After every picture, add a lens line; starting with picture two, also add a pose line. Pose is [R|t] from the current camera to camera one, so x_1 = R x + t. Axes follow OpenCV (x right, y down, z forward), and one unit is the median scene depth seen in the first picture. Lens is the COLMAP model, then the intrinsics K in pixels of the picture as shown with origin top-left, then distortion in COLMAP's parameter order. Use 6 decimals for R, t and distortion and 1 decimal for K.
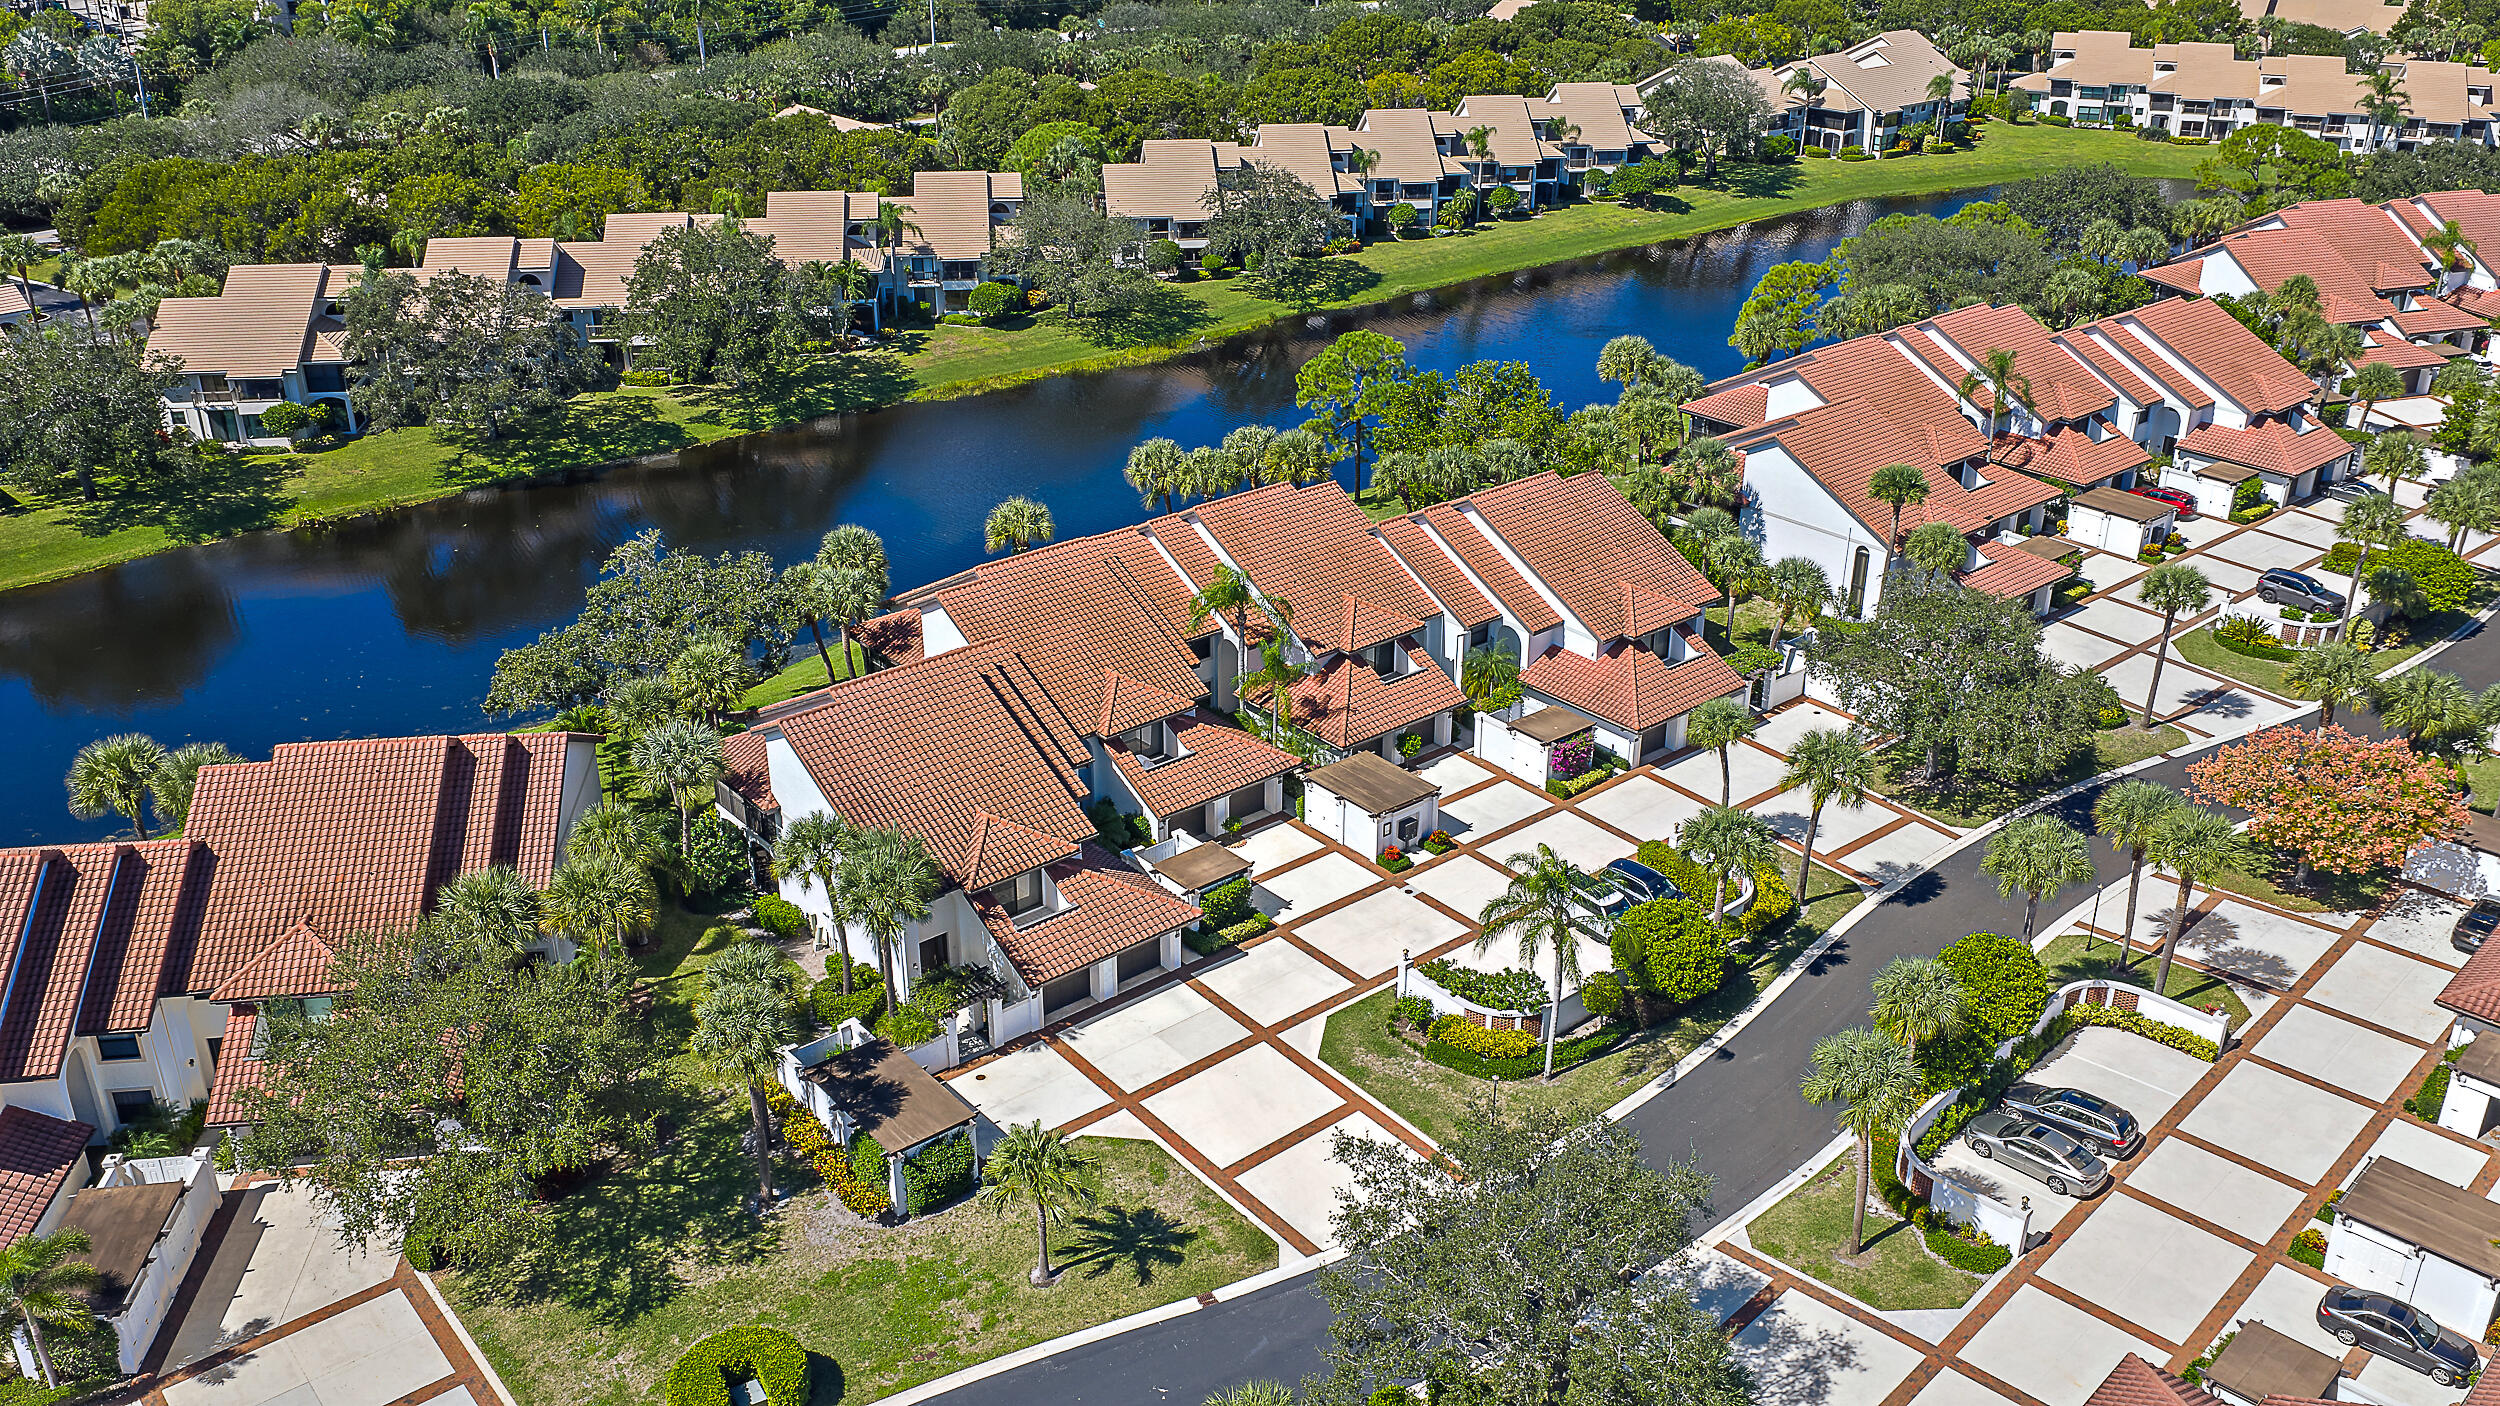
lens RADIAL K [[2037.9, 0, 1257.1], [0, 2037.9, 709.3], [0, 0, 1]] dist [0.032582, -0.056233]
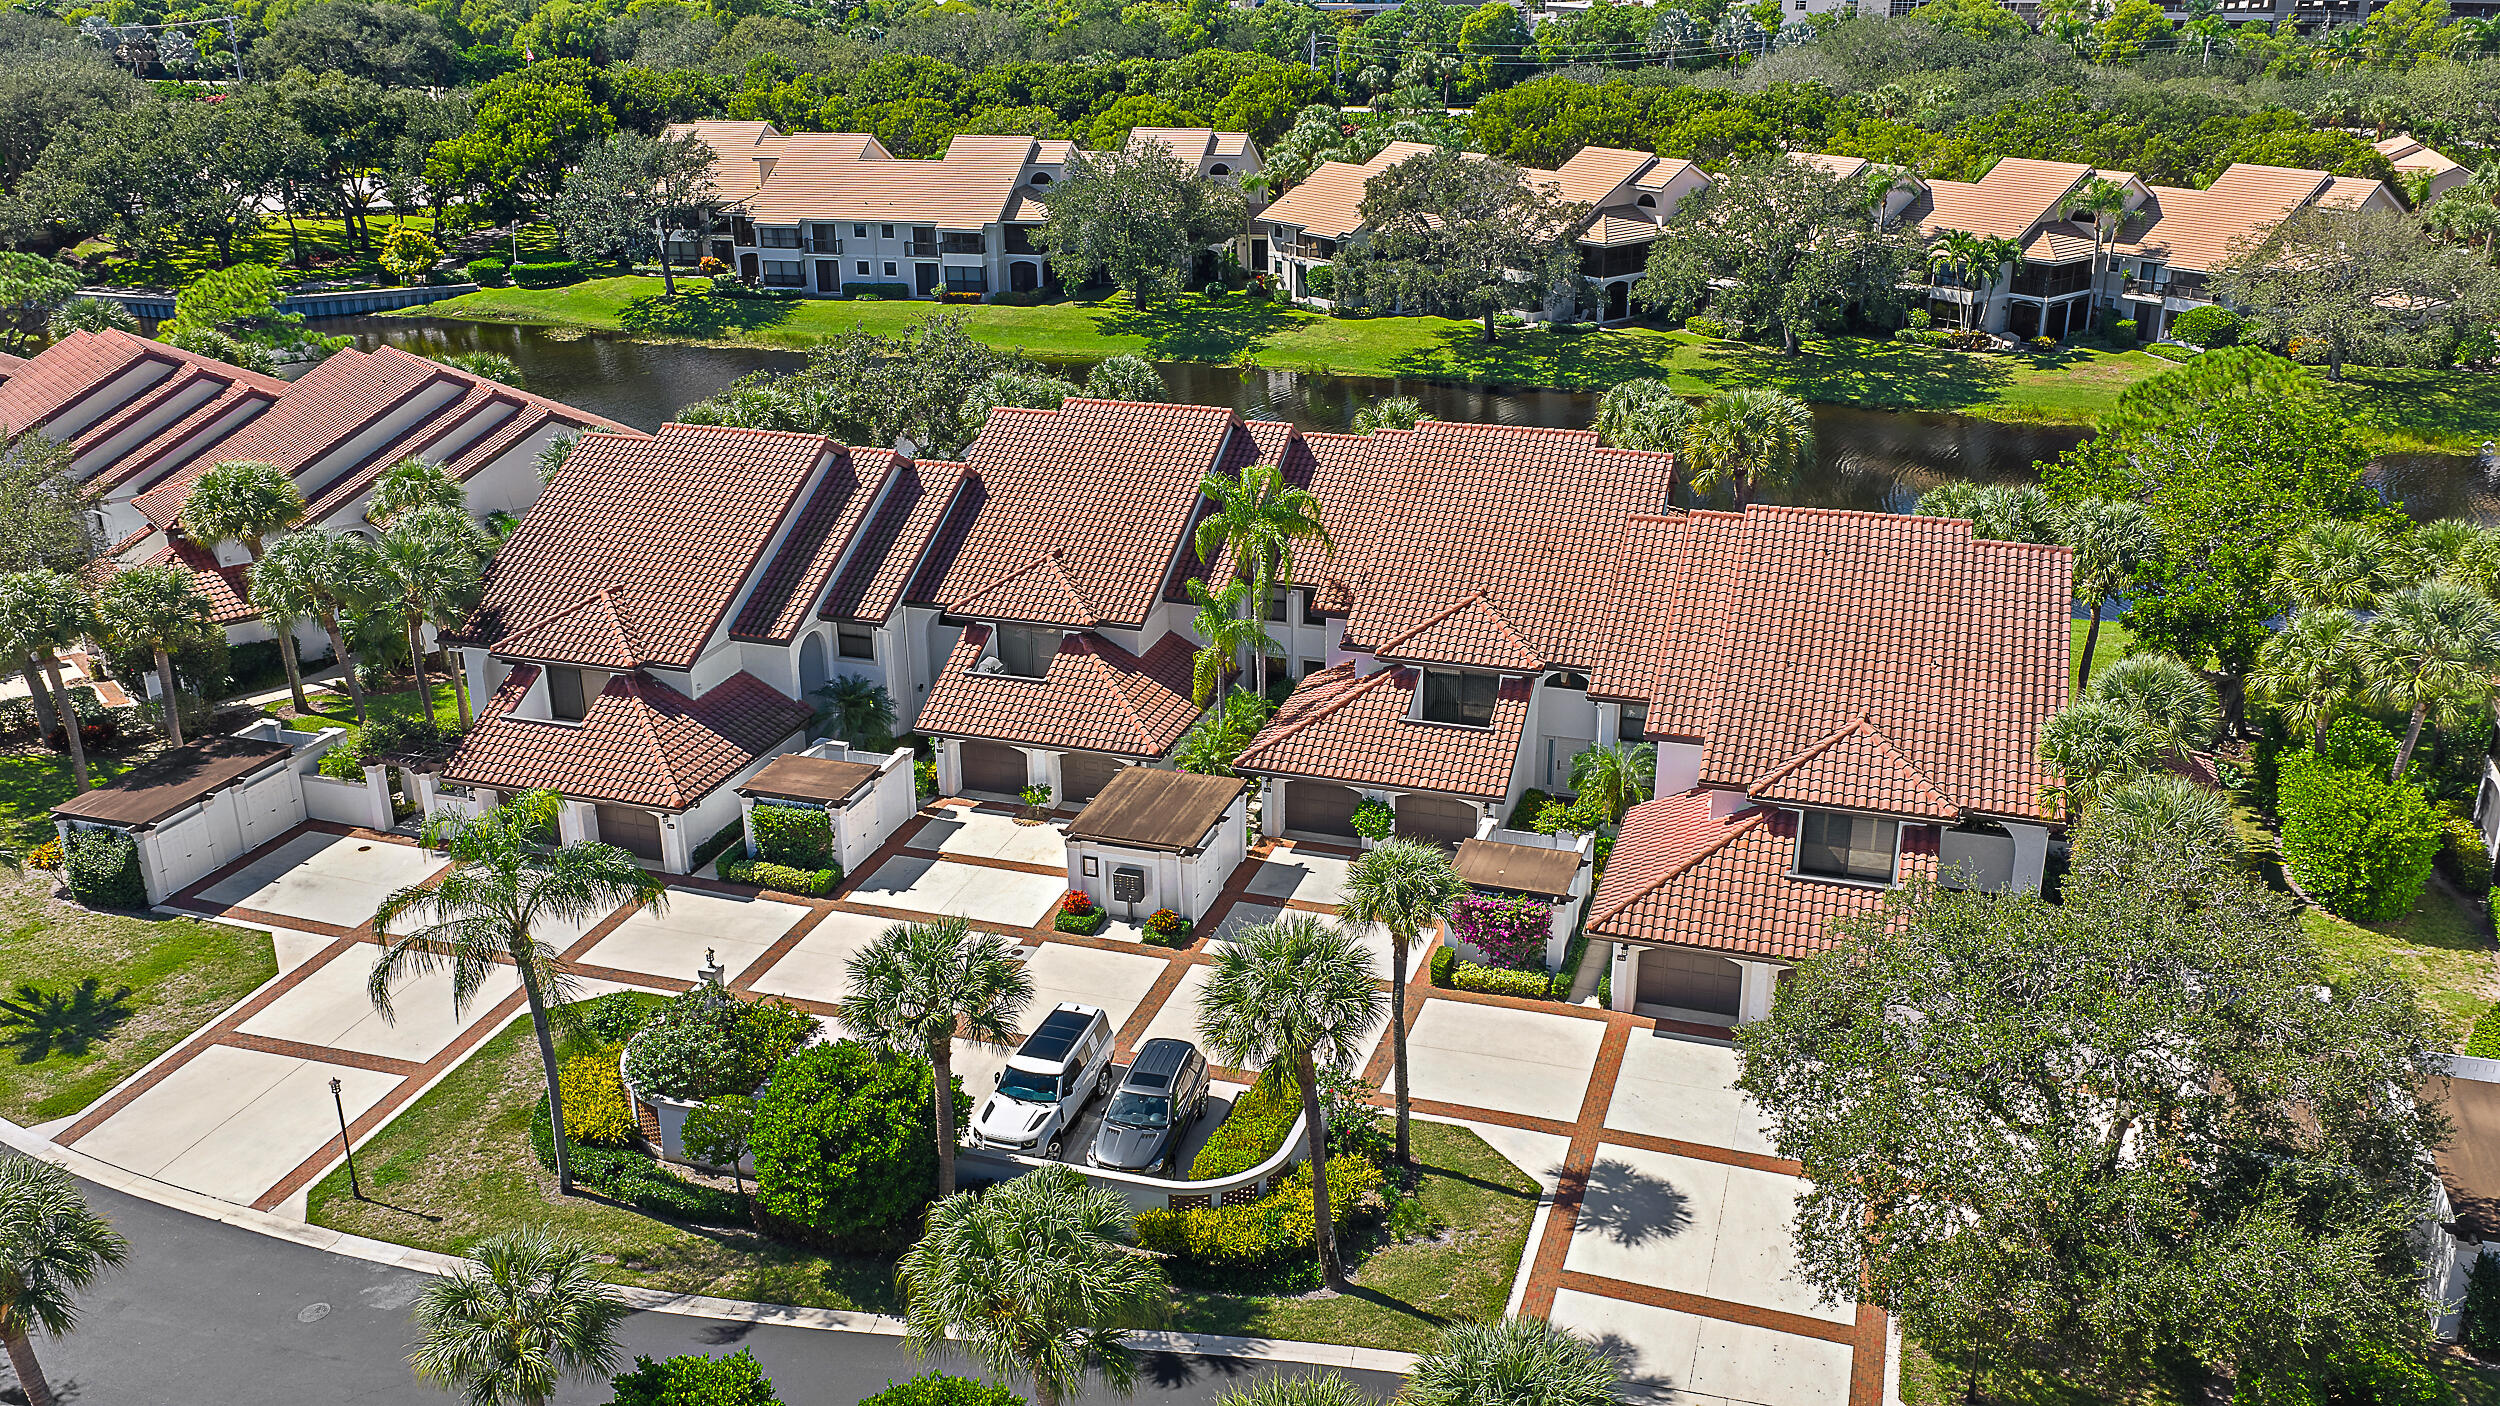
lens RADIAL K [[2037.9, 0, 1257.1], [0, 2037.9, 709.3], [0, 0, 1]] dist [0.032582, -0.056233]
pose [[0.540934, 0.304639, -0.783955, 0.618615], [-0.352976, 0.928268, 0.117162, -0.085841], [0.763413, 0.213340, 0.609662, 0.682416]]
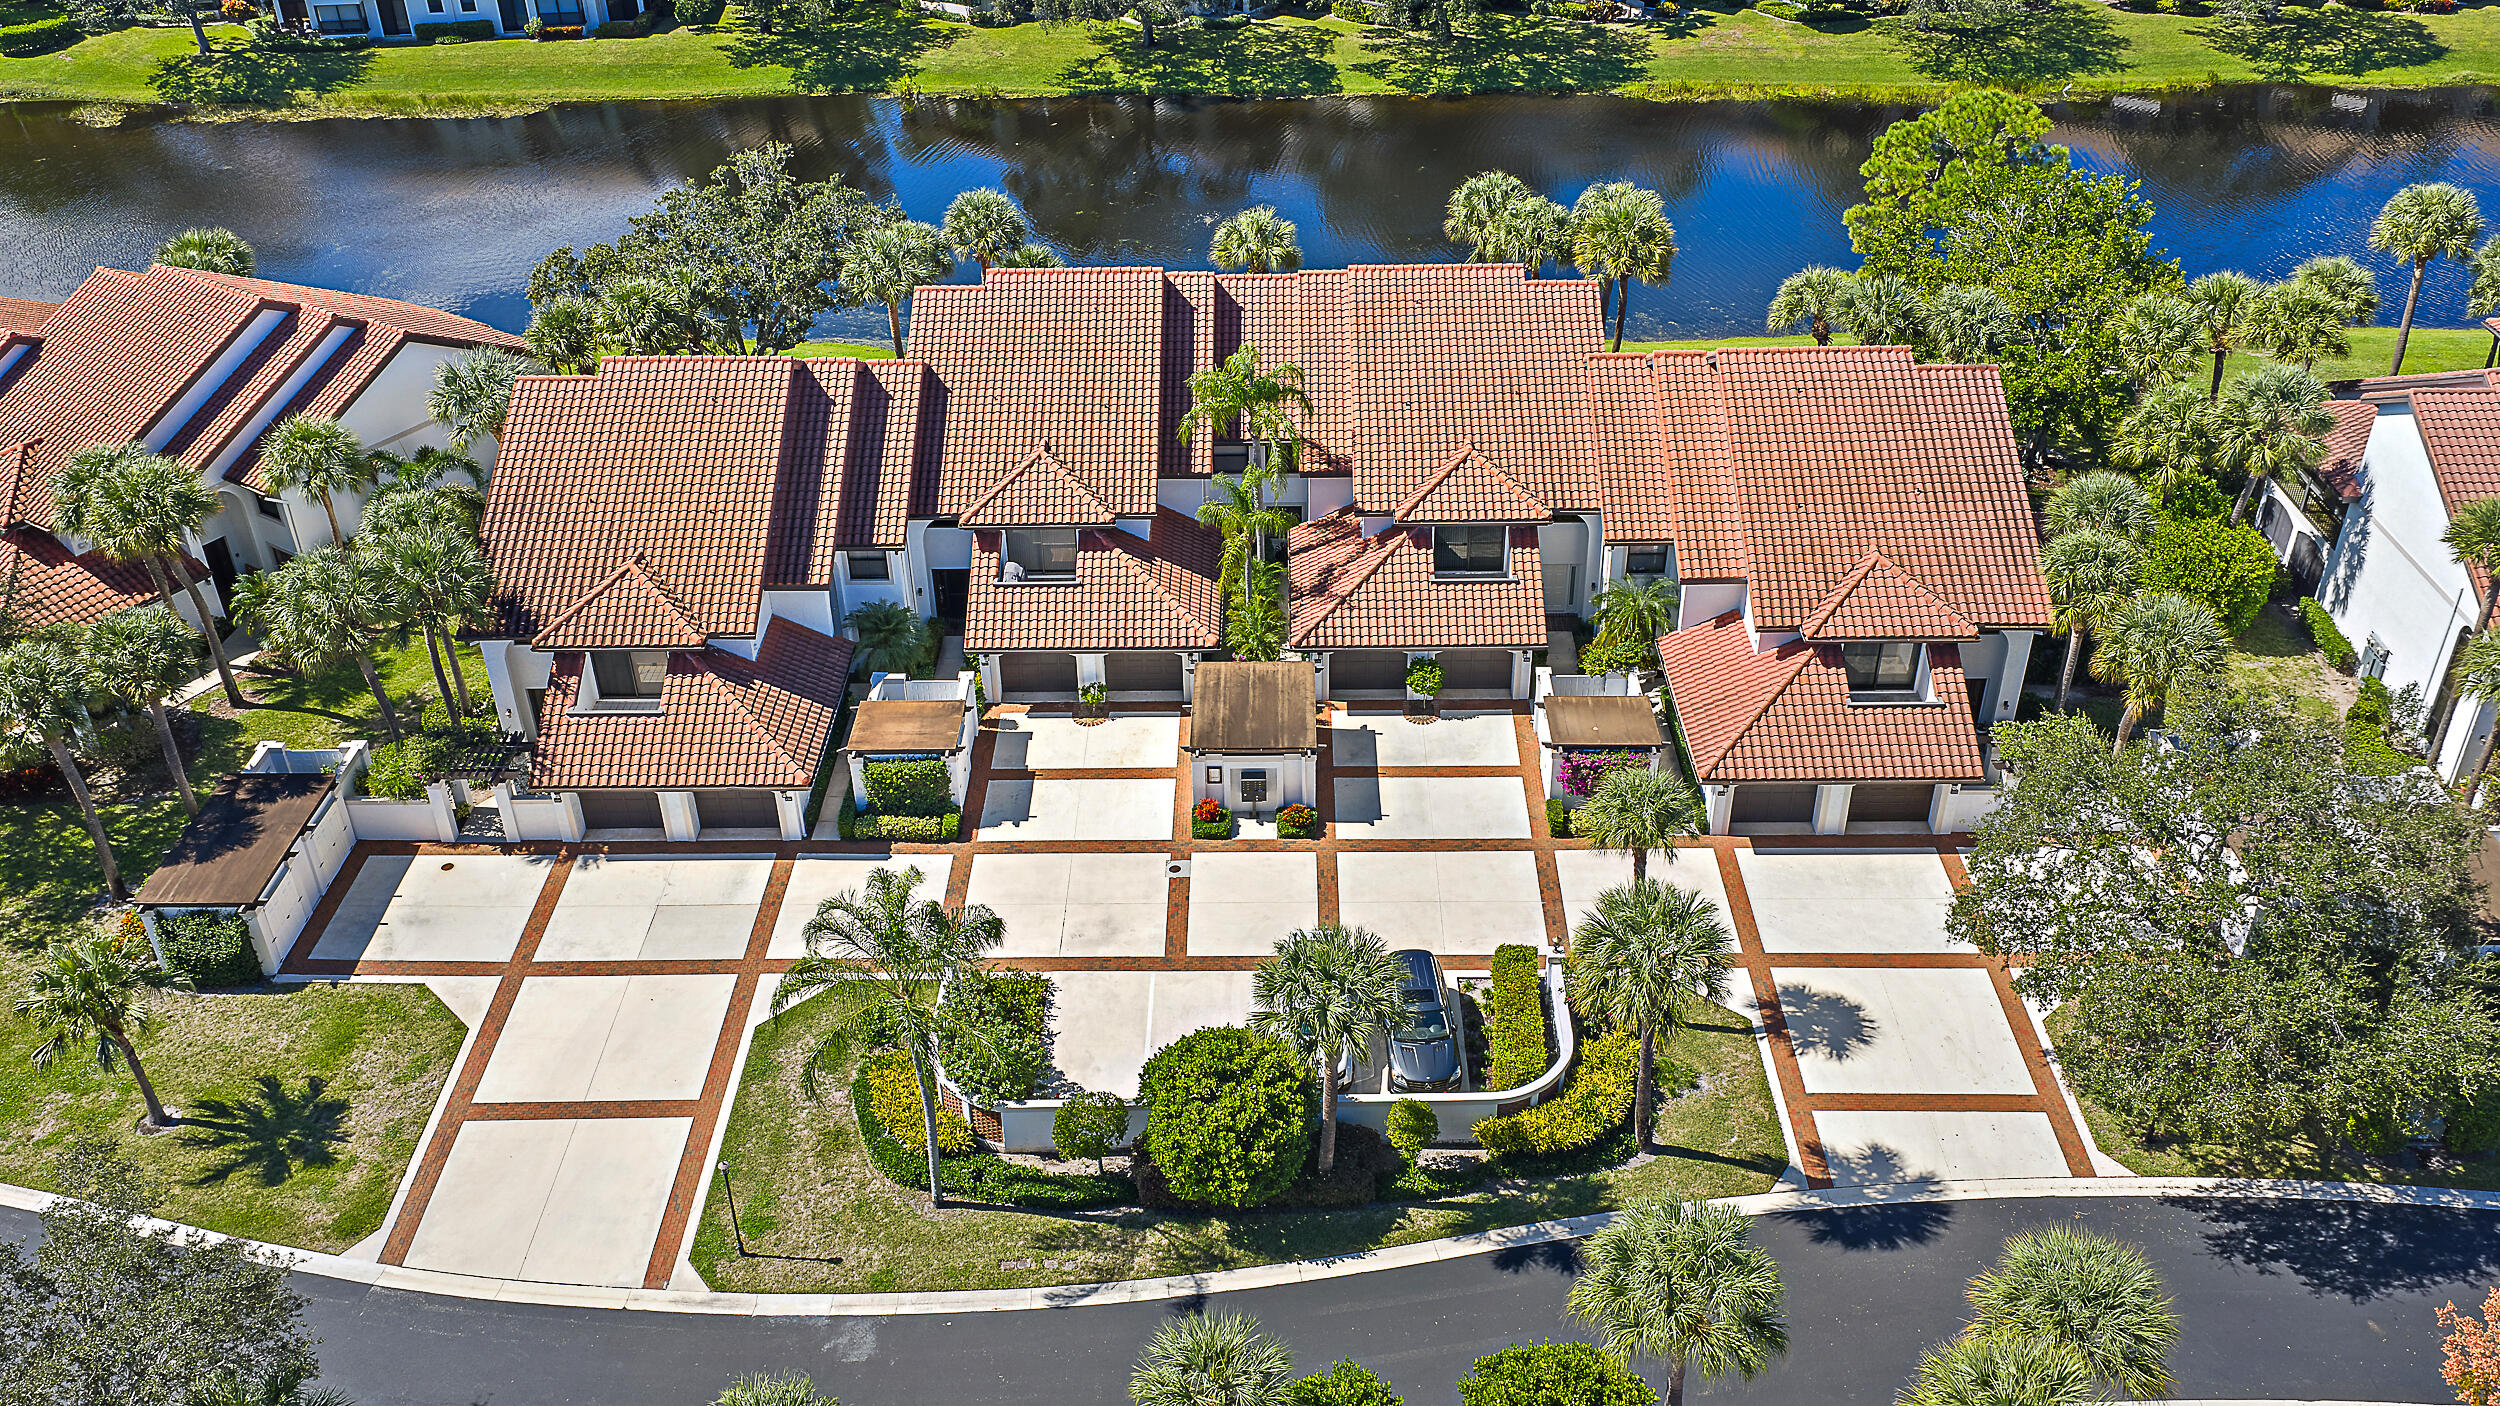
lens RADIAL K [[2037.9, 0, 1257.1], [0, 2037.9, 709.3], [0, 0, 1]] dist [0.032582, -0.056233]
pose [[0.765997, 0.346708, -0.541334, 0.470676], [-0.264110, 0.937471, 0.226703, -0.130455], [0.586085, -0.030682, 0.809669, 0.480965]]
